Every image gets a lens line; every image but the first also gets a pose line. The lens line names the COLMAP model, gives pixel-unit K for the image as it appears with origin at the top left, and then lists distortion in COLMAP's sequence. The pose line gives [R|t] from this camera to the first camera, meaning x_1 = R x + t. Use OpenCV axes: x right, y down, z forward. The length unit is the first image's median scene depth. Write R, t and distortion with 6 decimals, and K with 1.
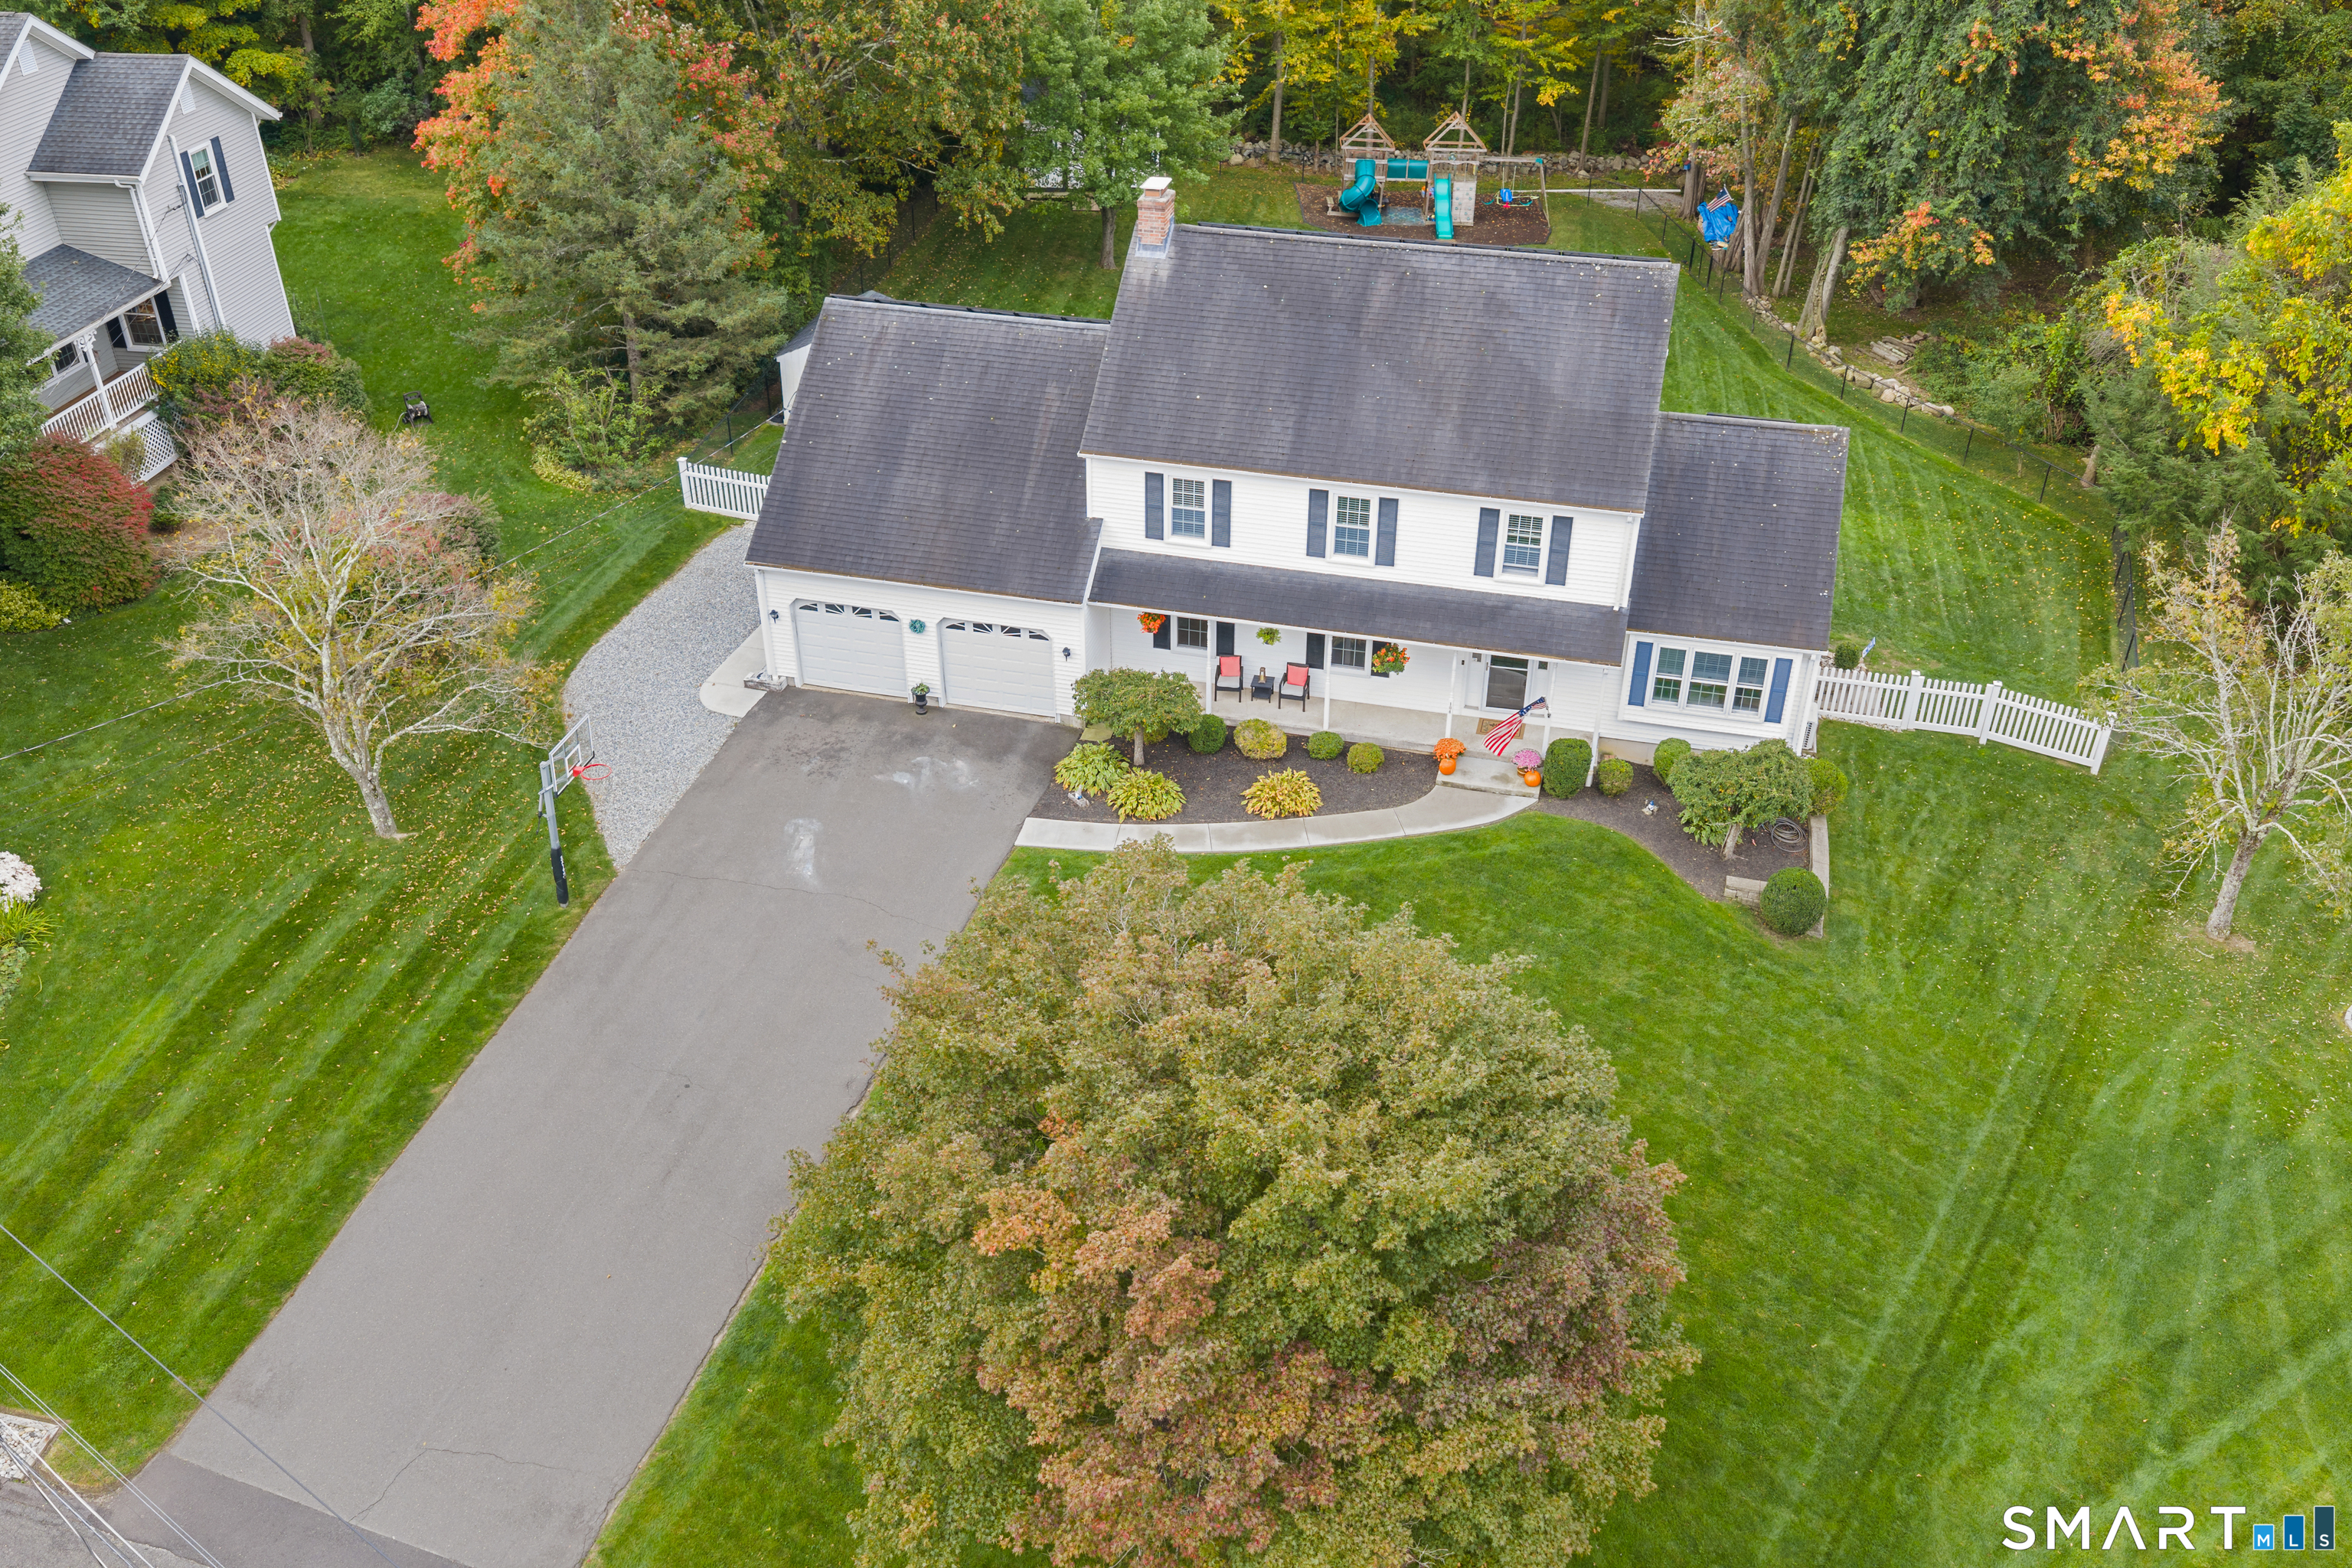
lens RADIAL K [[1937.0, 0, 1176.0], [0, 1937.0, 784.0], [0, 0, 1]] dist [0.001139, 0.002902]
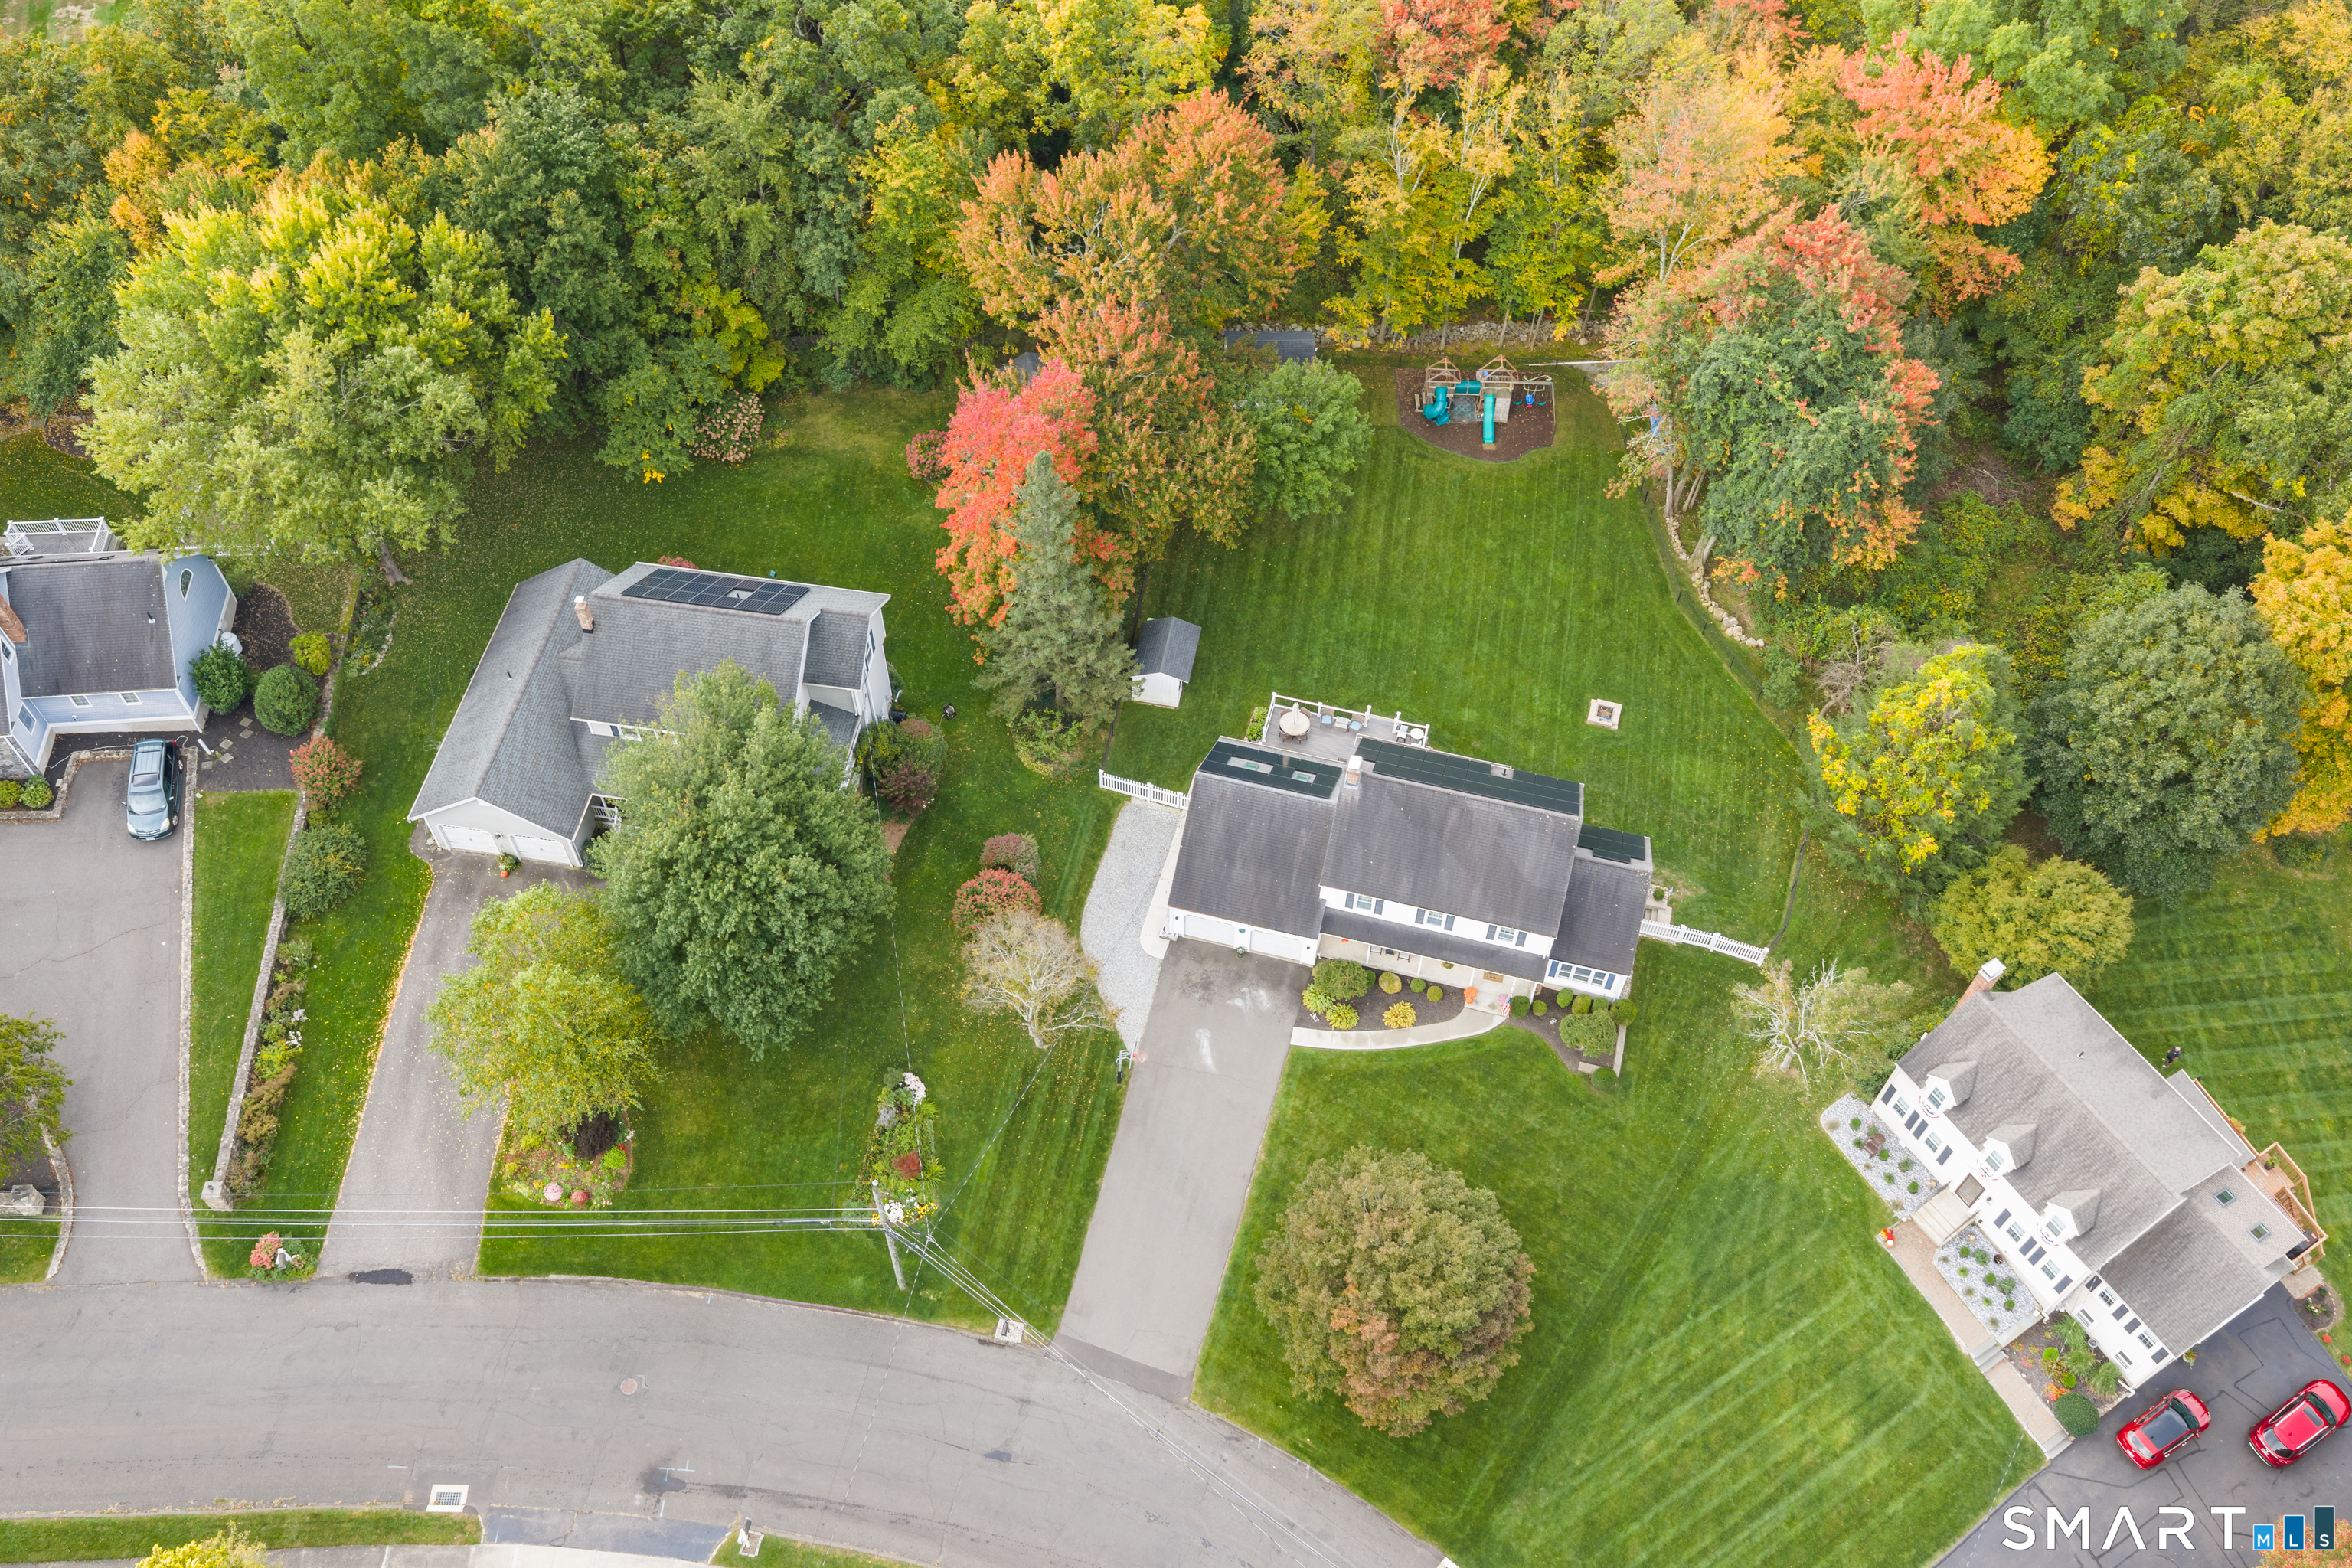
lens RADIAL K [[1901.1, 0, 1176.0], [0, 1901.1, 784.0], [0, 0, 1]] dist [0.013078, -0.004695]
pose [[0.999967, 0.008108, -0.000468, -0.218848], [-0.007399, 0.933211, 0.359254, -1.085313], [0.003349, -0.359238, 0.933240, -1.073853]]
